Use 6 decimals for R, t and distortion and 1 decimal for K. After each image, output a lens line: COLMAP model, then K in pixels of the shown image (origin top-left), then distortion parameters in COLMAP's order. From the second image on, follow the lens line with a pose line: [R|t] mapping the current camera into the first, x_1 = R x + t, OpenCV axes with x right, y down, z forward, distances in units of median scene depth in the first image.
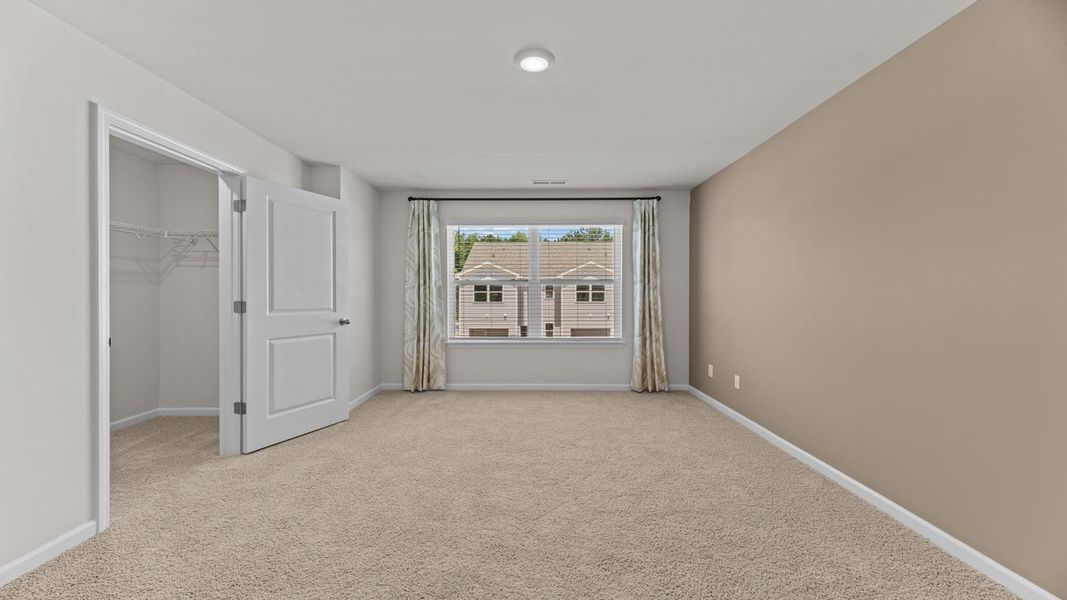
lens RADIAL K [[433.7, 0, 533.5], [0, 433.7, 300.0], [0, 0, 1]] dist [-0.000357, -0.000445]
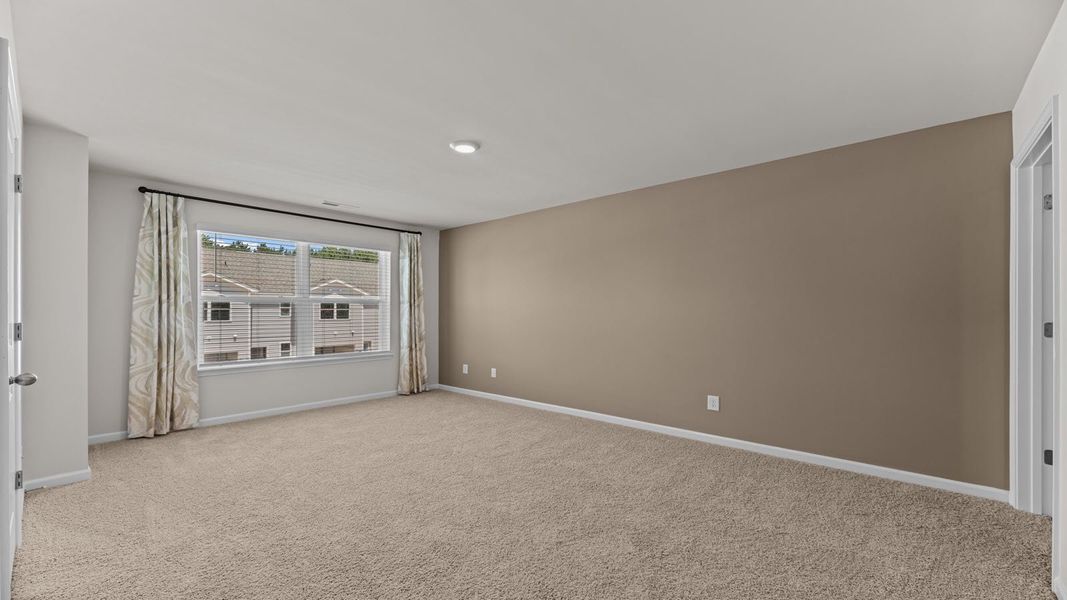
lens RADIAL K [[441.5, 0, 530.1], [0, 441.5, 312.5], [0, 0, 1]] dist [-0.000101, -0.000004]
pose [[0.647437, -0.001324, 0.762118, -0.441071], [0.010884, 0.999913, -0.007508, 0.000347], [-0.762041, 0.013156, 0.647395, -0.036411]]
